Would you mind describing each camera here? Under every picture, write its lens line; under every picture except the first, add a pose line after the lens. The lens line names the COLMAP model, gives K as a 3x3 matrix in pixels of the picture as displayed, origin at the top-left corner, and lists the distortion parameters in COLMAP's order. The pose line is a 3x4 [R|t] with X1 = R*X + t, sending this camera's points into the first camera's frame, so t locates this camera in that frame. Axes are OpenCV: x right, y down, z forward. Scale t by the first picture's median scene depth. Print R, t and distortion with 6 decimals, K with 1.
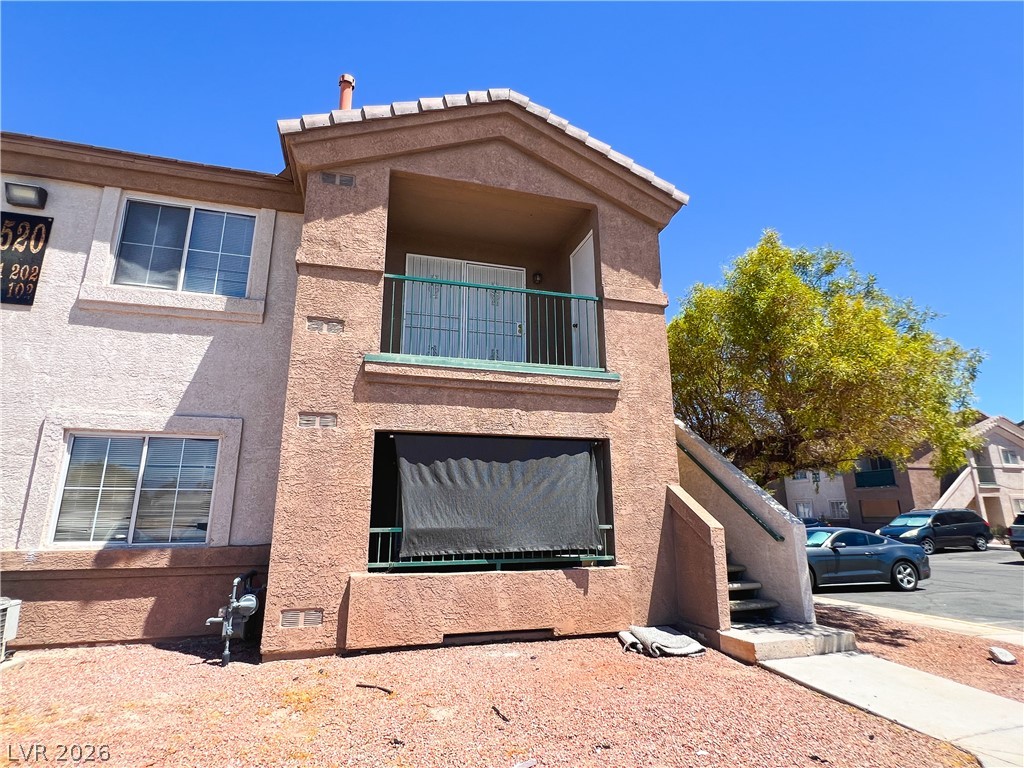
lens RADIAL K [[509.0, 0, 533.7], [0, 509.0, 387.1], [0, 0, 1]] dist [-0.003102, 0.000249]
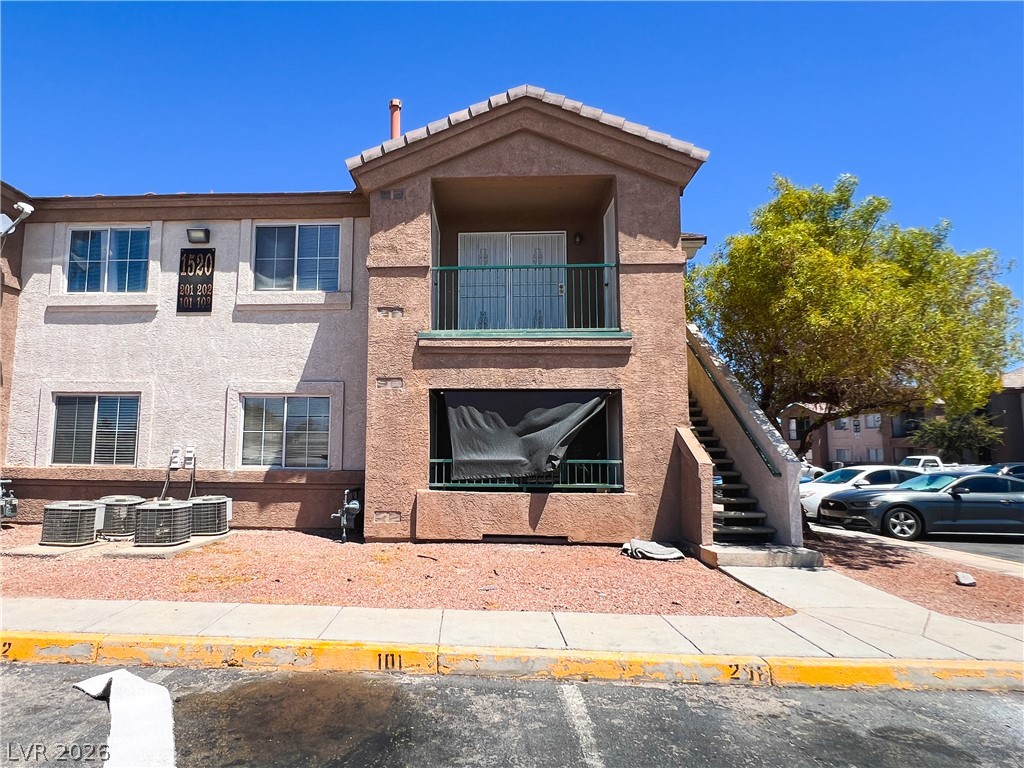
lens RADIAL K [[604.4, 0, 512.0], [0, 604.4, 384.0], [0, 0, 1]] dist [0.001372, -0.000829]
pose [[0.959053, -0.022822, -0.282307, 0.336426], [0.058494, 0.991219, 0.118585, -0.101196], [0.277122, -0.130243, 0.951967, -0.446896]]
